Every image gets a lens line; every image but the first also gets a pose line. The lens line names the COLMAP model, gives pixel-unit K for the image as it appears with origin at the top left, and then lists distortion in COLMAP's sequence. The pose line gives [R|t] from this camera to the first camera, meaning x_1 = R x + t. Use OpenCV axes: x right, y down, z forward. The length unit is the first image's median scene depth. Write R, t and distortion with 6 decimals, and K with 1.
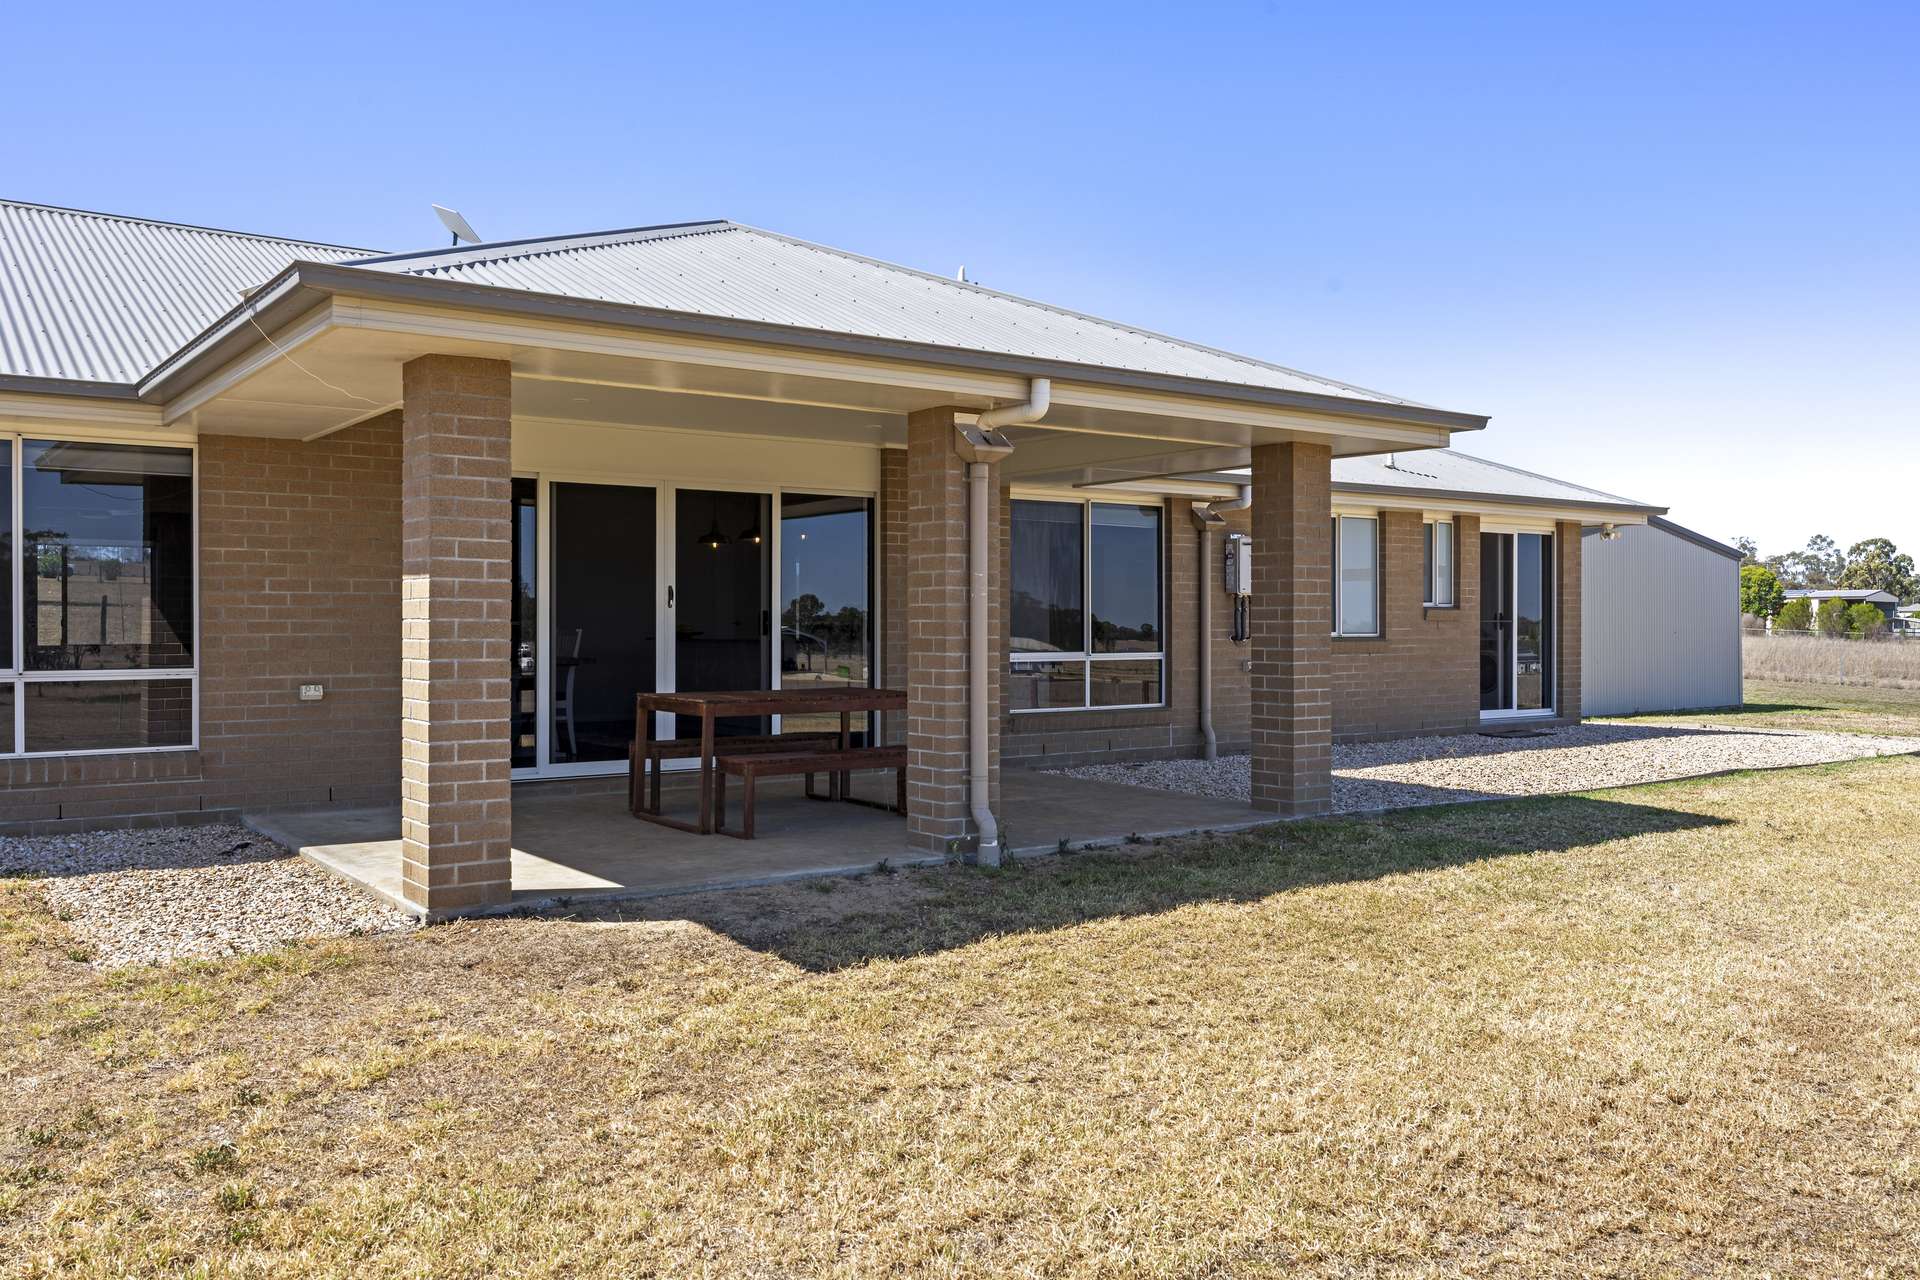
lens RADIAL K [[1593.6, 0, 959.4], [0, 1593.6, 640.3], [0, 0, 1]] dist [0.002786, 0.000419]
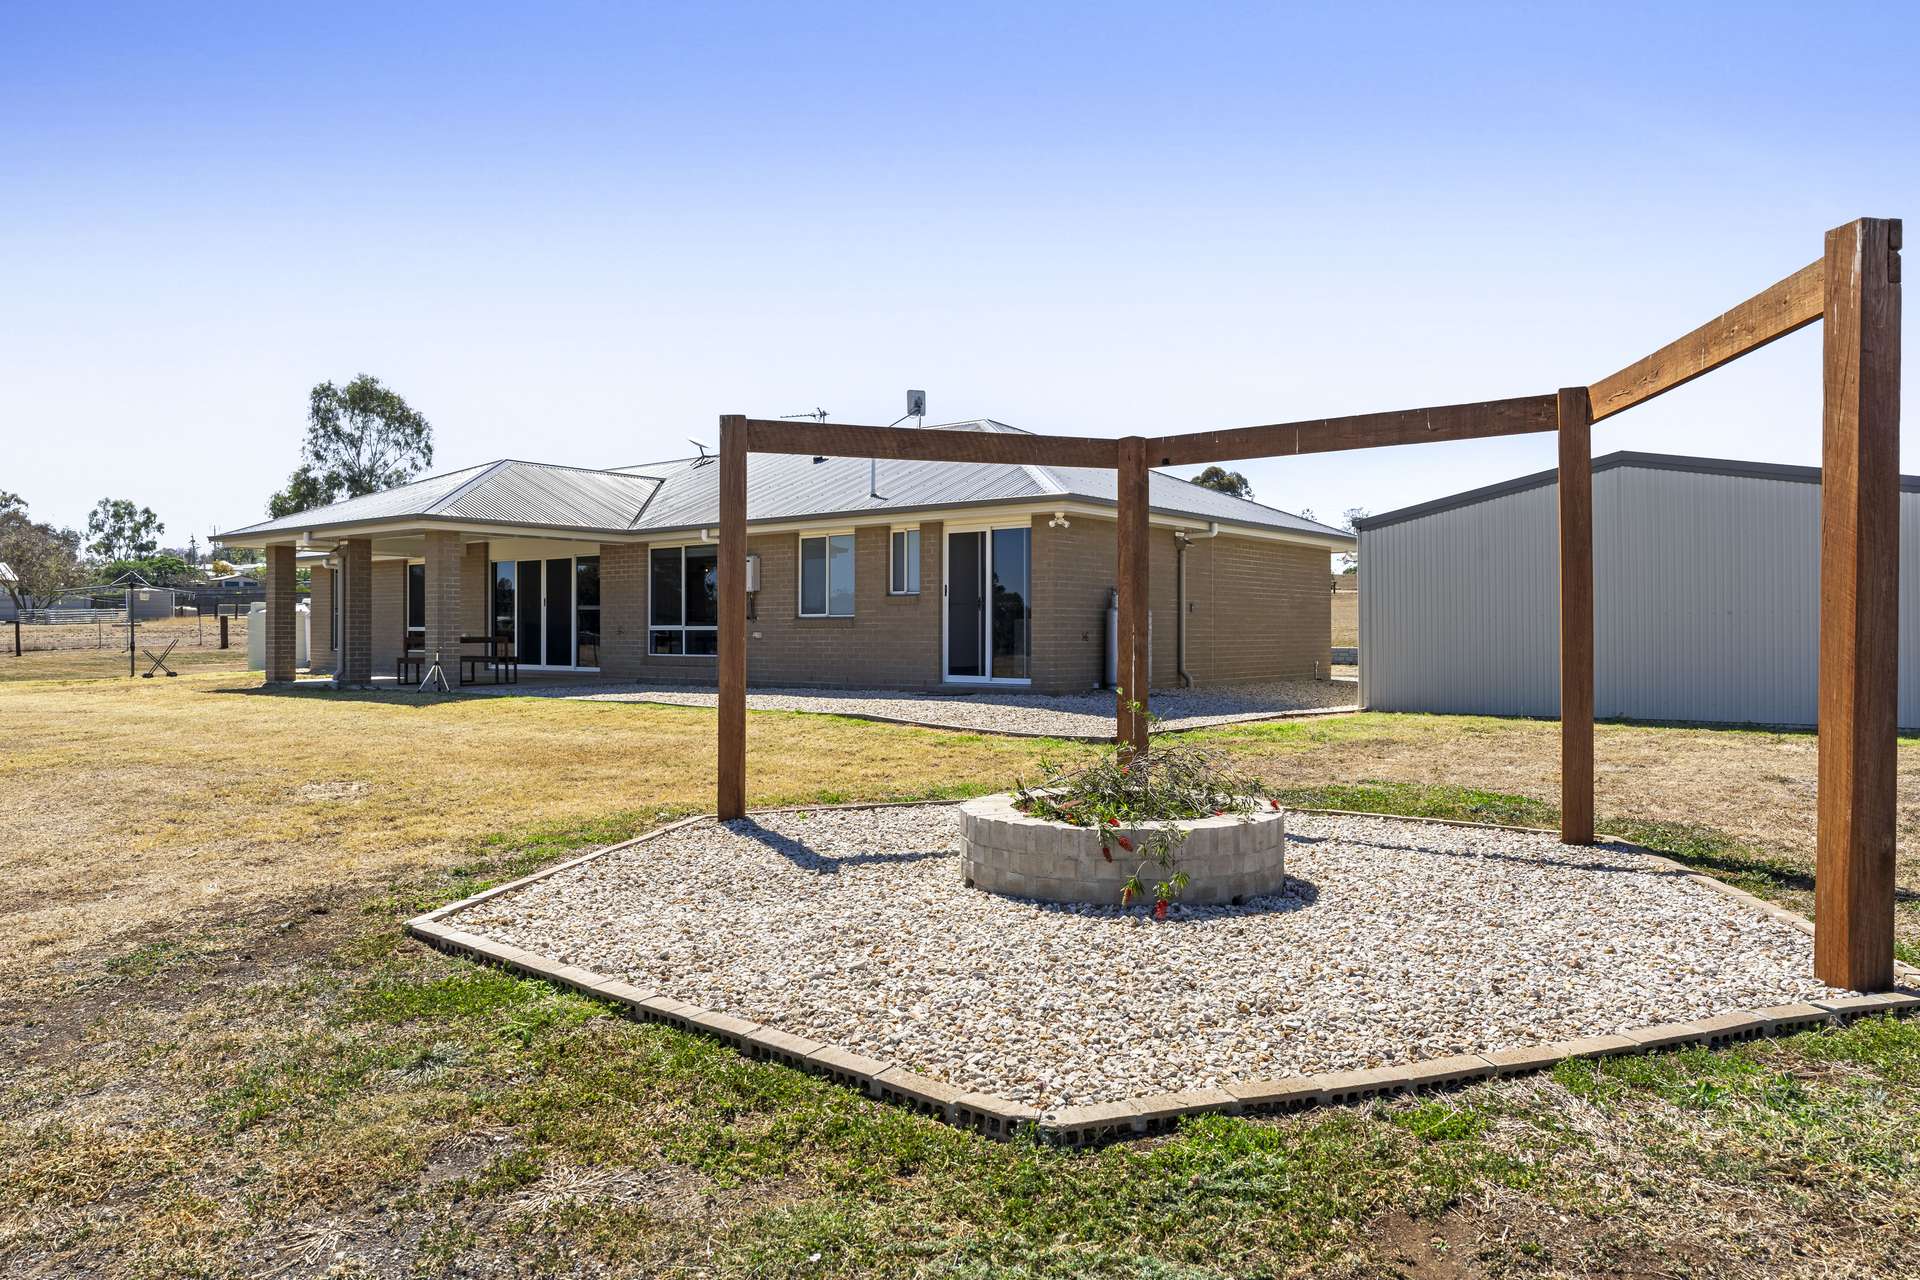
lens RADIAL K [[1330.8, 0, 959.3], [0, 1330.8, 635.2], [0, 0, 1]] dist [-0.000625, -0.000023]
pose [[0.250719, 0.010167, -0.968006, 1.392223], [-0.000778, 0.999947, 0.010301, 0.001897], [0.968060, -0.001830, 0.250714, 0.763351]]
